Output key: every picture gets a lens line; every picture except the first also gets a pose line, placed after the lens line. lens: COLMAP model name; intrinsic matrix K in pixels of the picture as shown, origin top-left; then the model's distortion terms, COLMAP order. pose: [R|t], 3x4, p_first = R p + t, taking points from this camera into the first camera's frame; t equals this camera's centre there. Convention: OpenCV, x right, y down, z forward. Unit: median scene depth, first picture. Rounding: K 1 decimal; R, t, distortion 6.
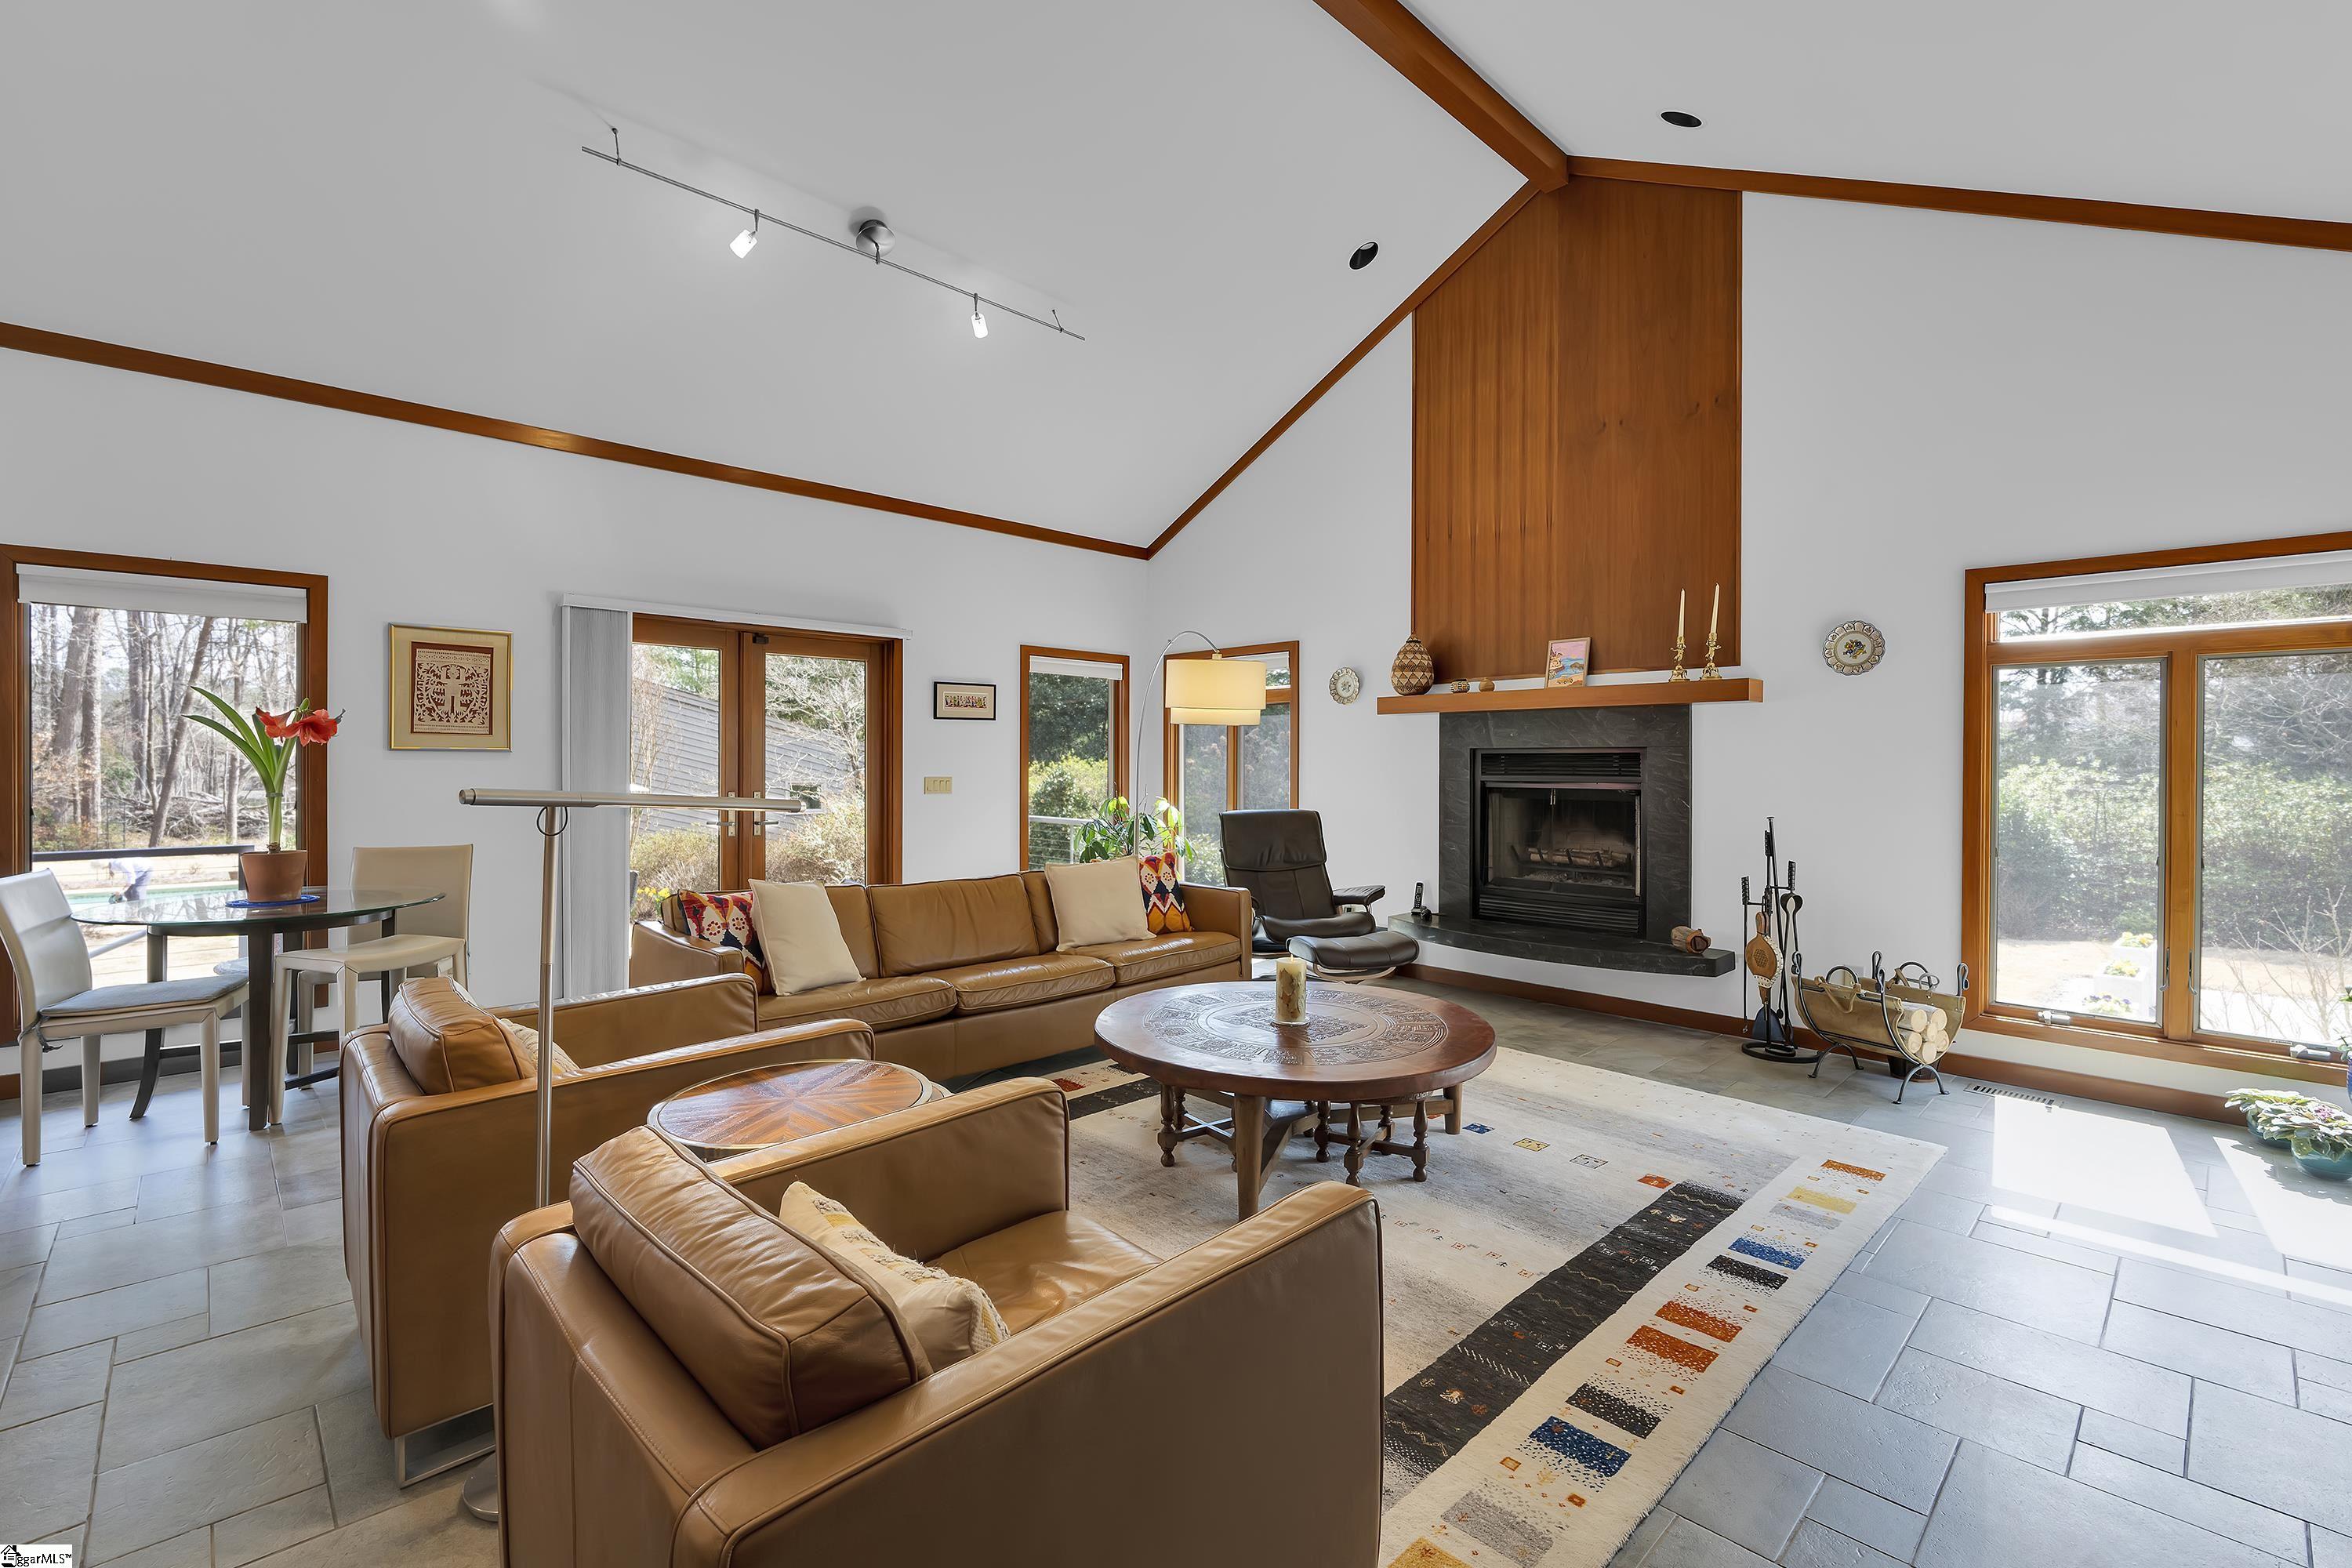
lens RADIAL K [[1026.3, 0, 1168.3], [0, 1026.3, 762.1], [0, 0, 1]] dist [-0.007100, 0.001250]
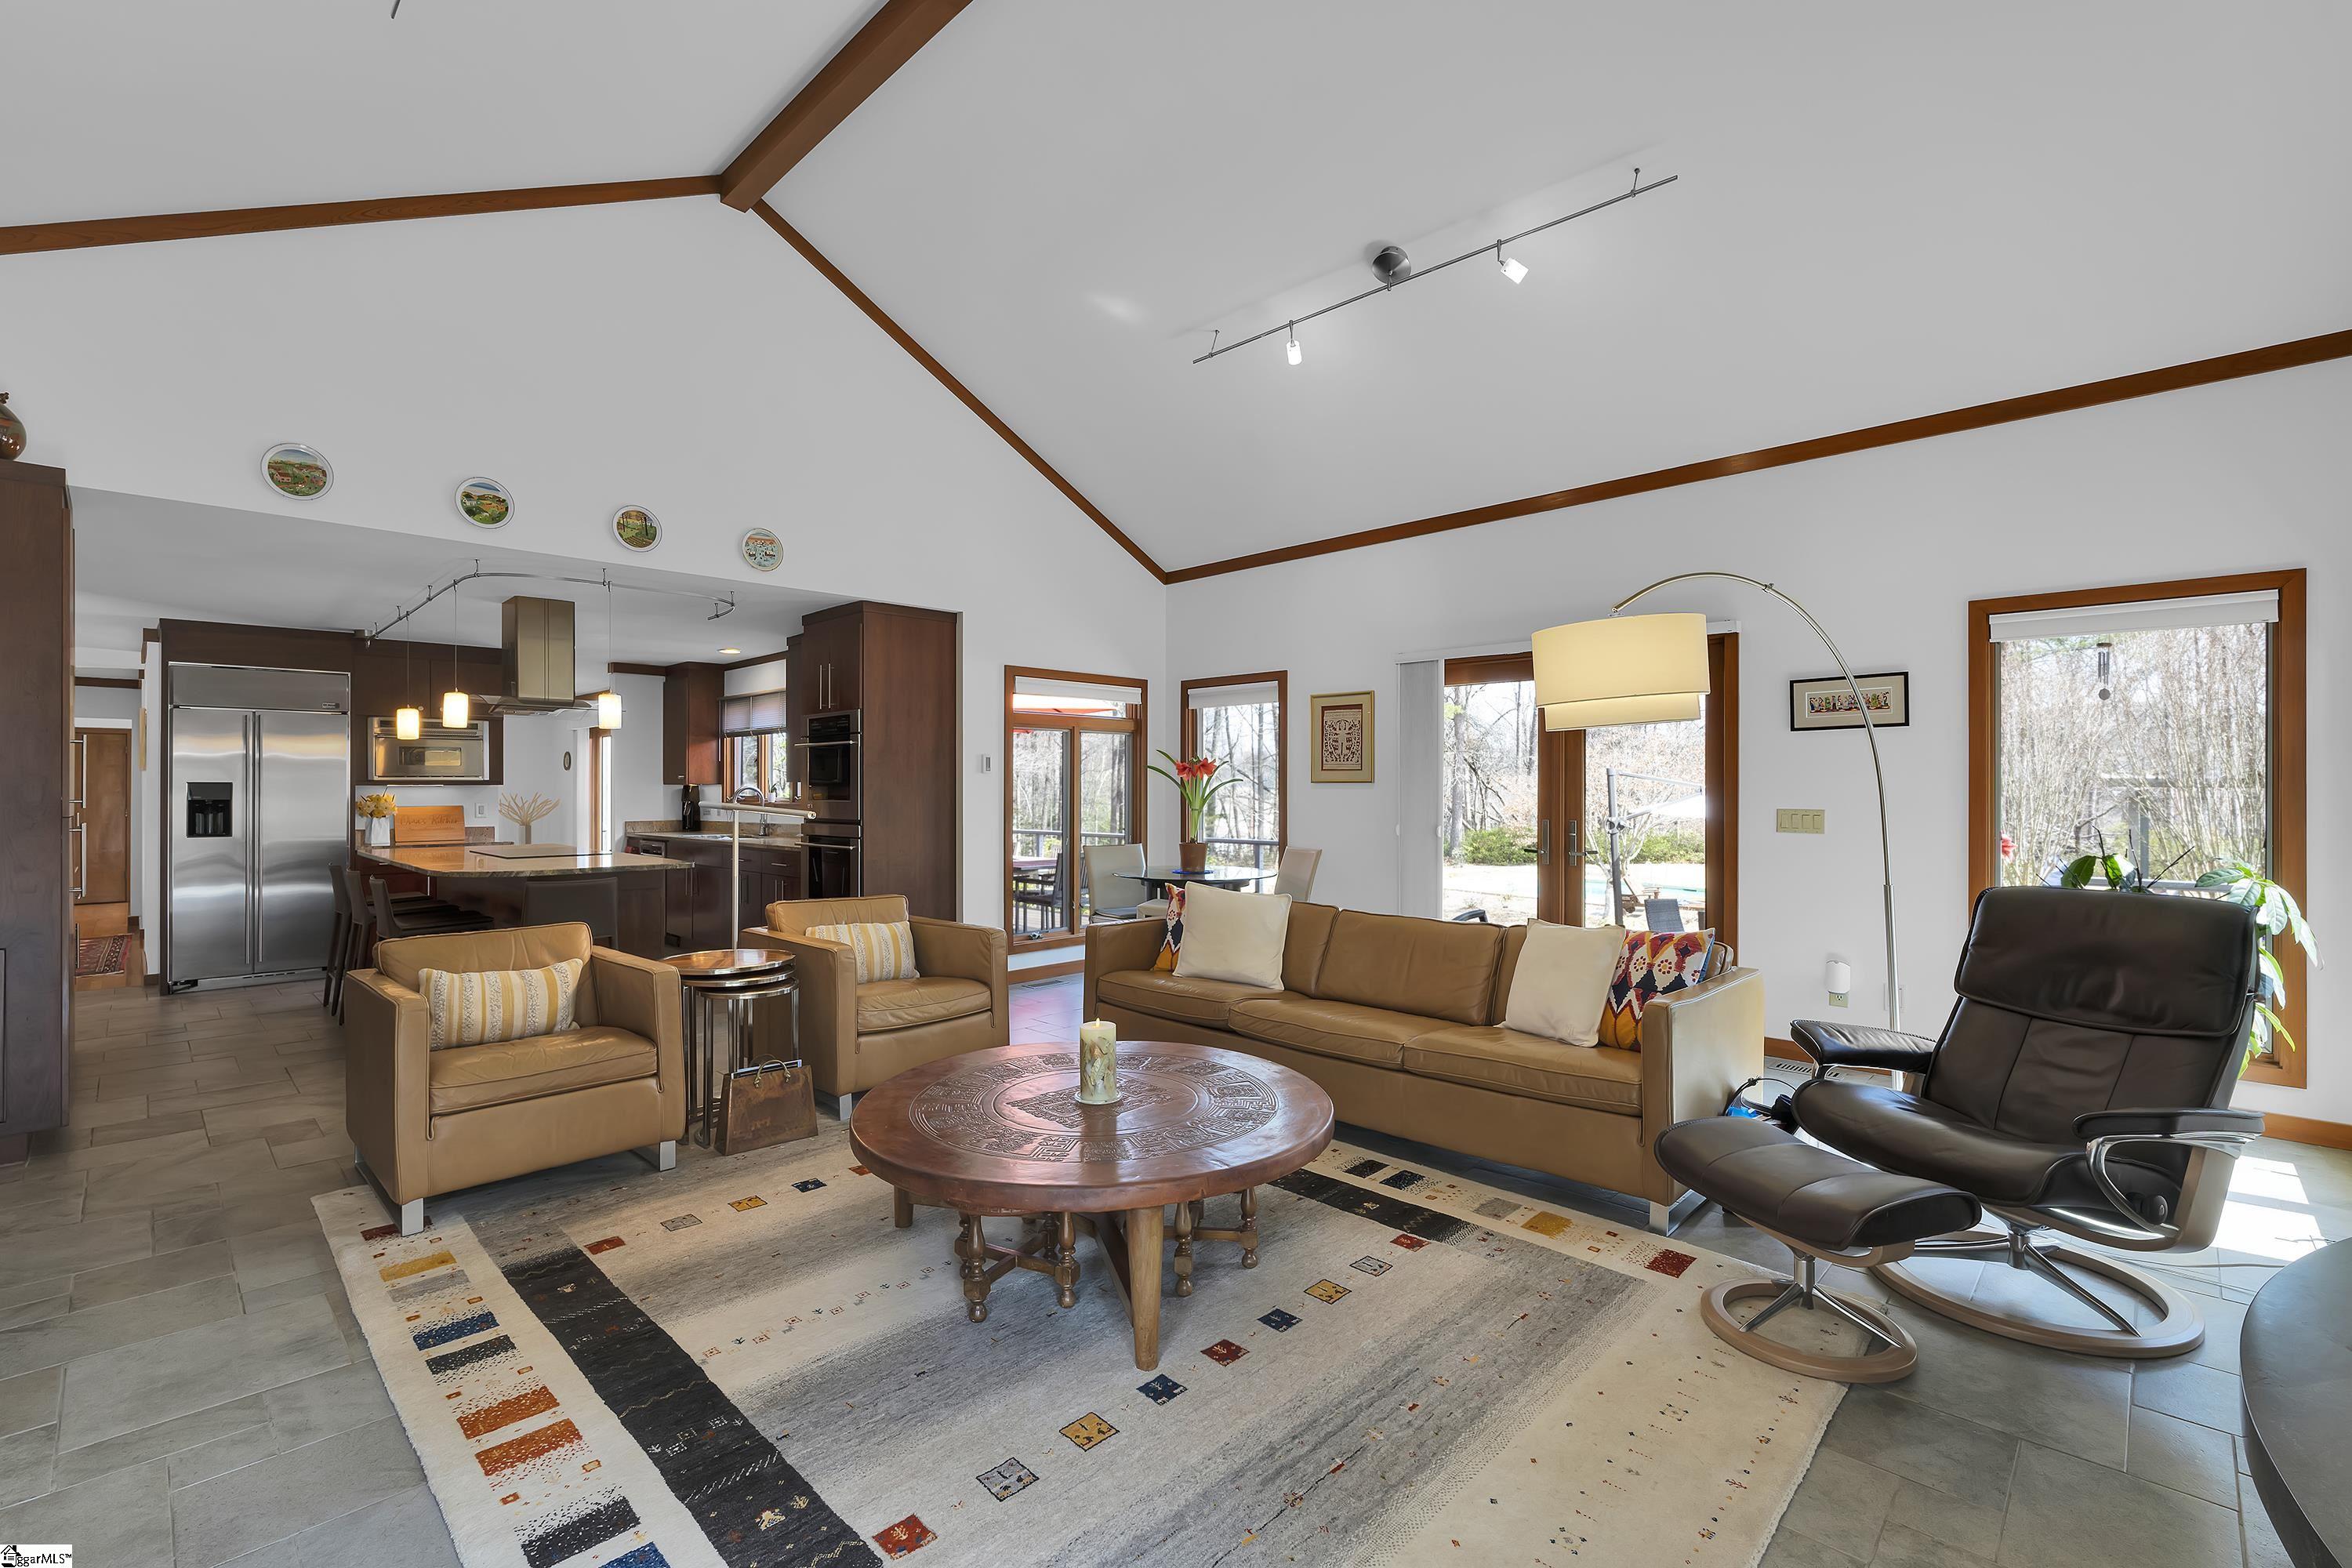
lens RADIAL K [[1026.3, 0, 1193.6], [0, 1026.3, 787.8], [0, 0, 1]] dist [-0.007100, 0.001250]
pose [[0.045355, -0.003411, -0.998965, 0.625684], [0.000672, 0.999994, -0.003384, 0.001478], [0.998971, -0.000518, 0.045357, 0.679901]]
